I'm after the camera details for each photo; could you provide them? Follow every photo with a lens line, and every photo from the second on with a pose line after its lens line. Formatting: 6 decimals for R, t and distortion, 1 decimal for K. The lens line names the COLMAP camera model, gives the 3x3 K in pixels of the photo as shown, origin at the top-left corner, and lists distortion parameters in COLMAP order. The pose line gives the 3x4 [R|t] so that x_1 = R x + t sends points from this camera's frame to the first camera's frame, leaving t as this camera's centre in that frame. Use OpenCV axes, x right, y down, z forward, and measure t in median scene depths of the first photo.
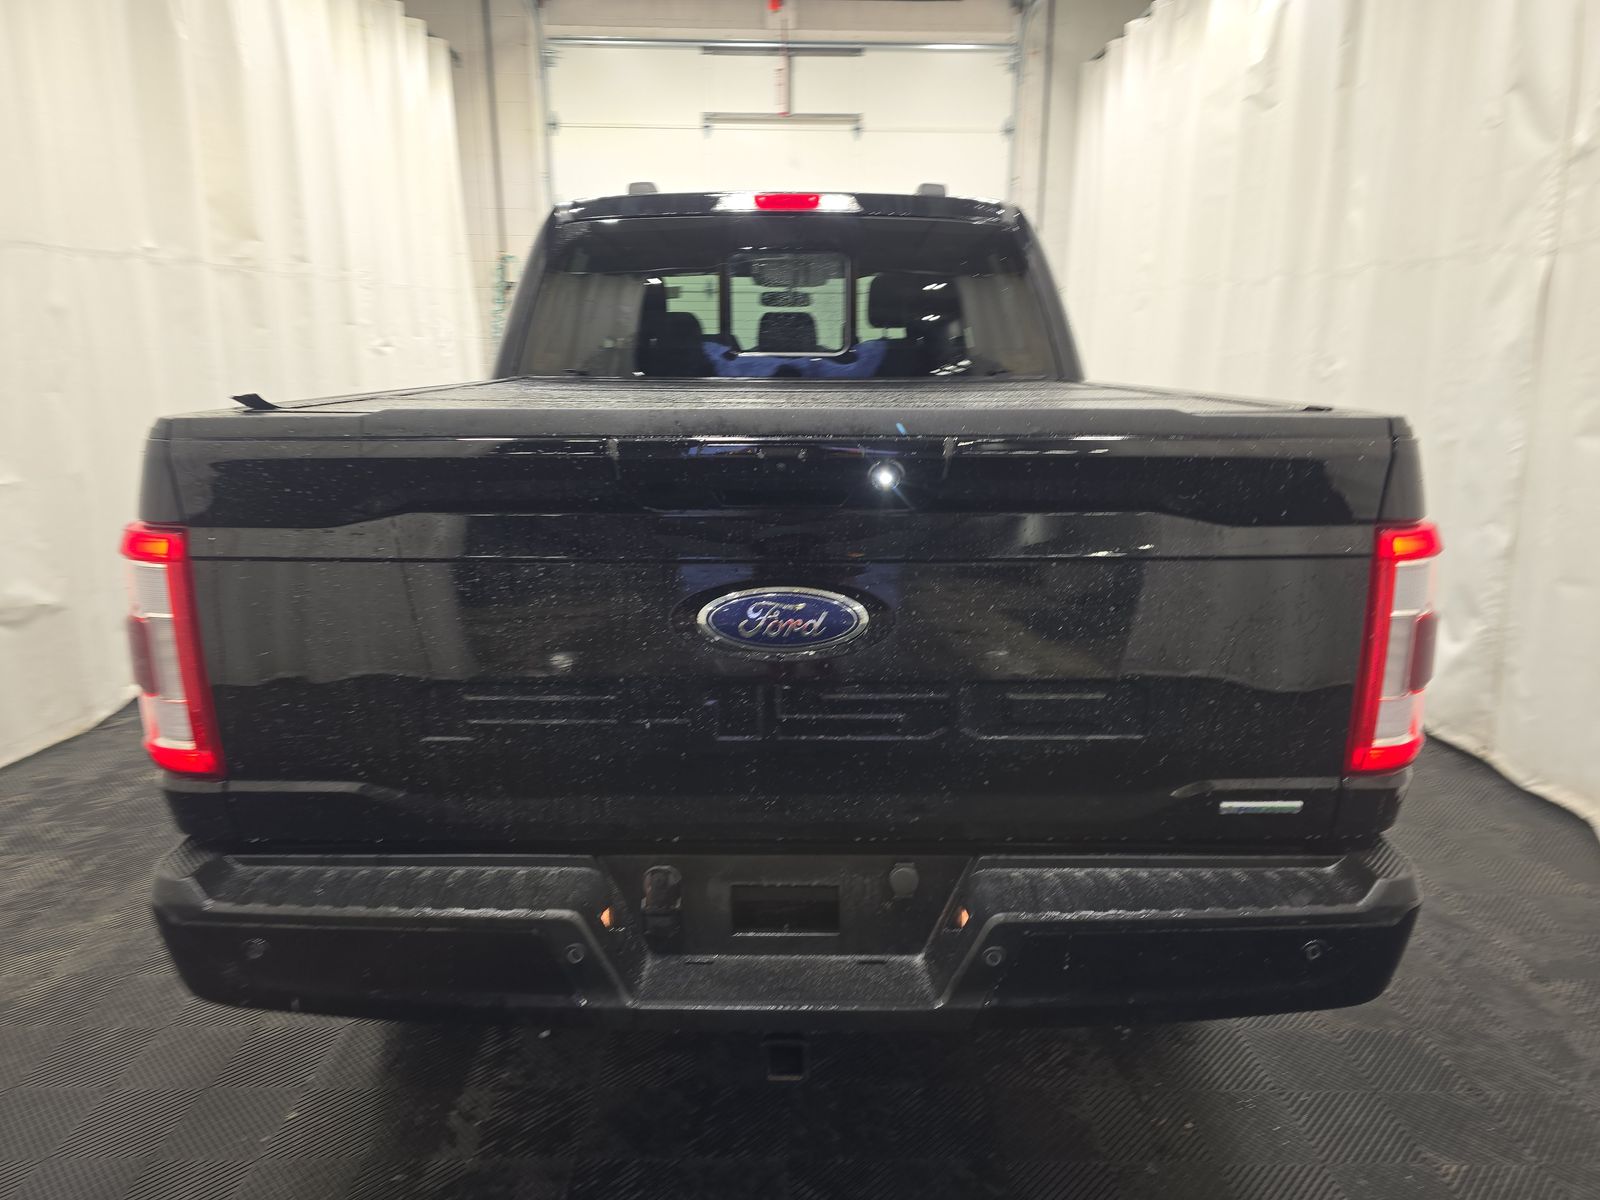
lens RADIAL K [[1060.1, 0, 801.0], [0, 1060.1, 606.5], [0, 0, 1]] dist [0.075042, -0.070351]
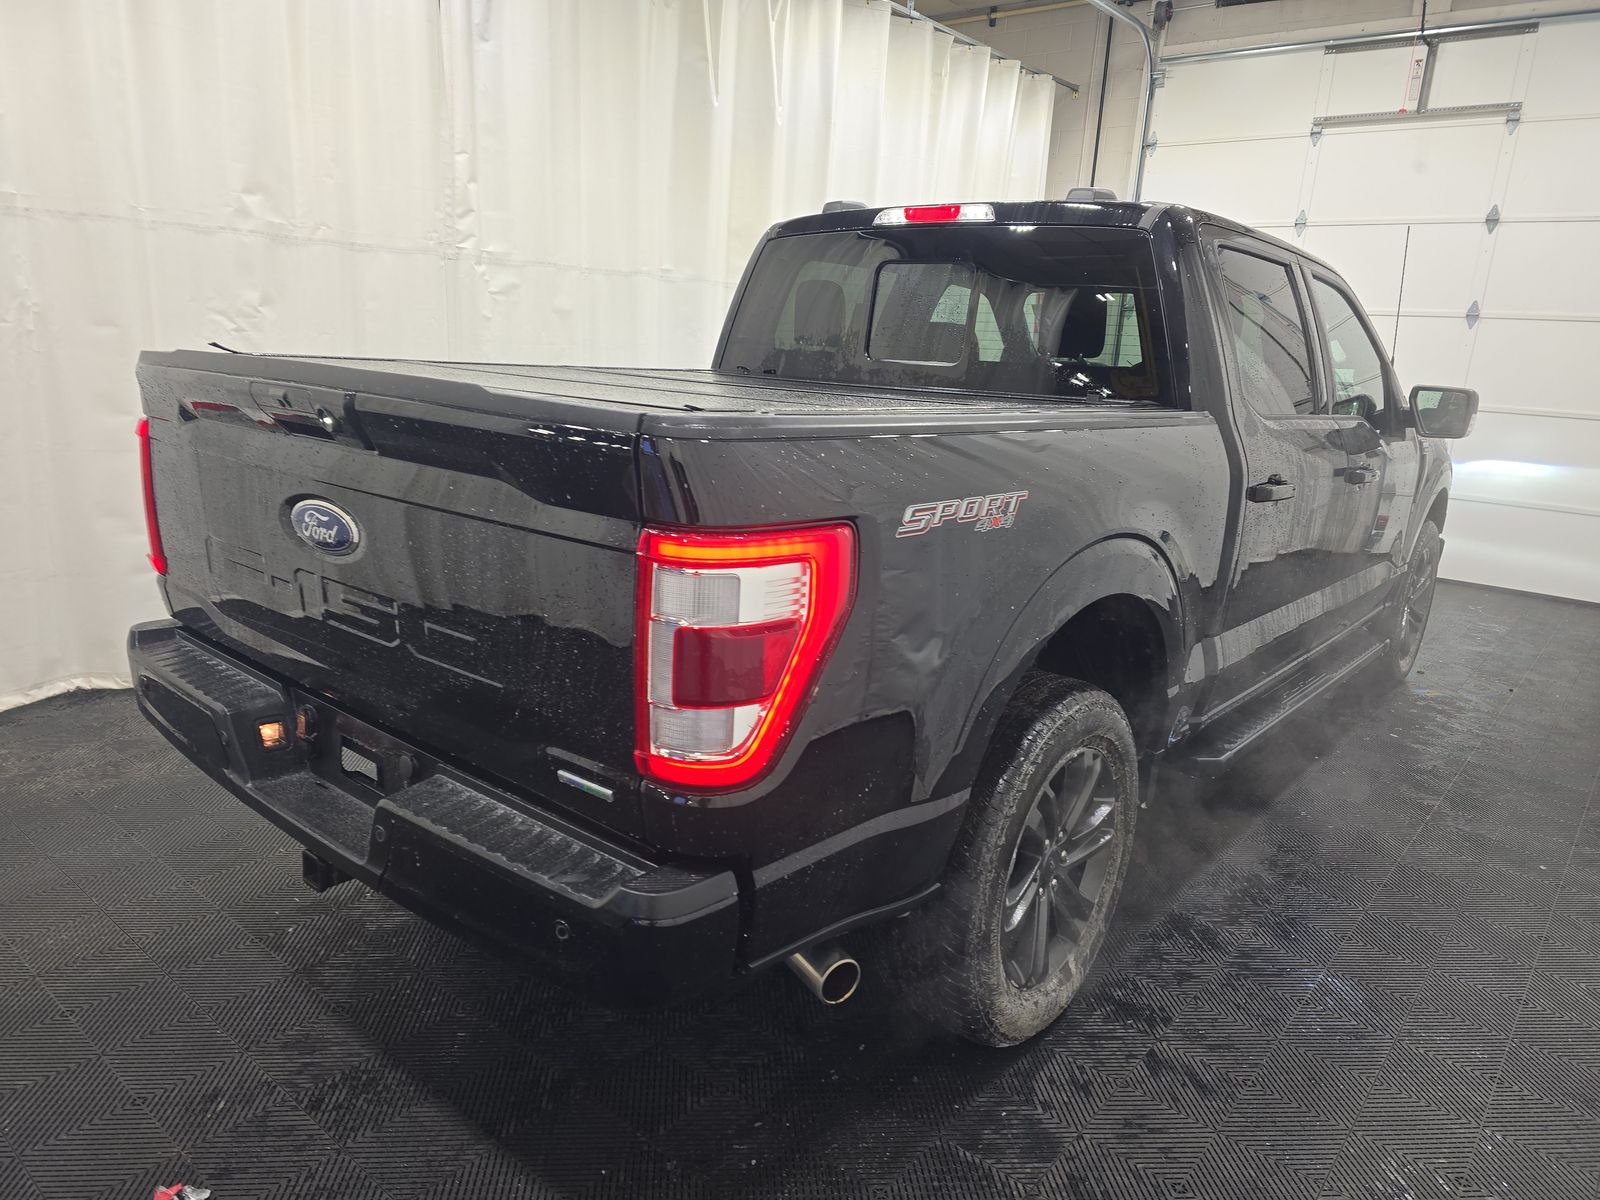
lens RADIAL K [[1060.1, 0, 801.0], [0, 1060.1, 606.5], [0, 0, 1]] dist [0.075042, -0.070351]
pose [[0.766251, 0.190312, -0.613711, 0.545759], [-0.204274, 0.977729, 0.048147, -0.033191], [0.609206, 0.088473, 0.788061, 0.142411]]
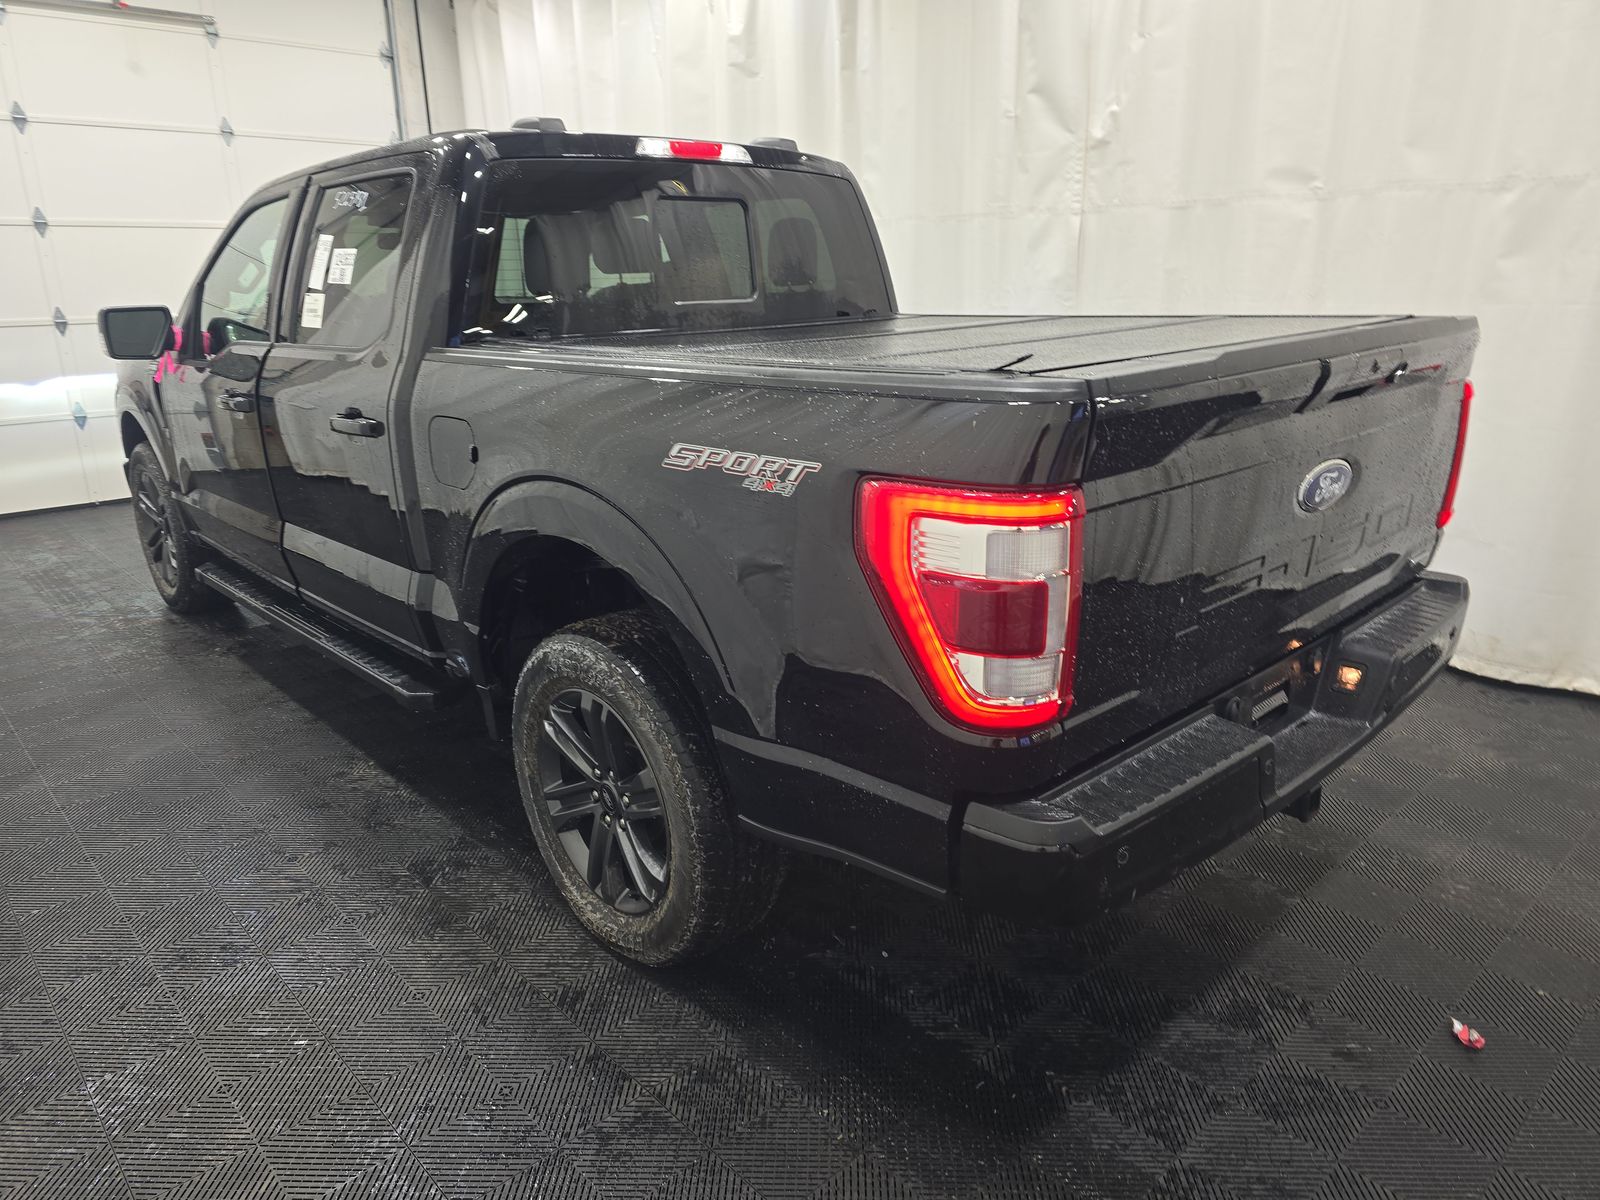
lens RADIAL K [[1060.1, 0, 801.0], [0, 1060.1, 606.5], [0, 0, 1]] dist [0.075042, -0.070351]
pose [[0.735130, -0.220713, 0.640992, -0.633175], [0.186764, 0.974865, 0.121482, -0.057829], [-0.651693, 0.030409, 0.757873, 0.169156]]
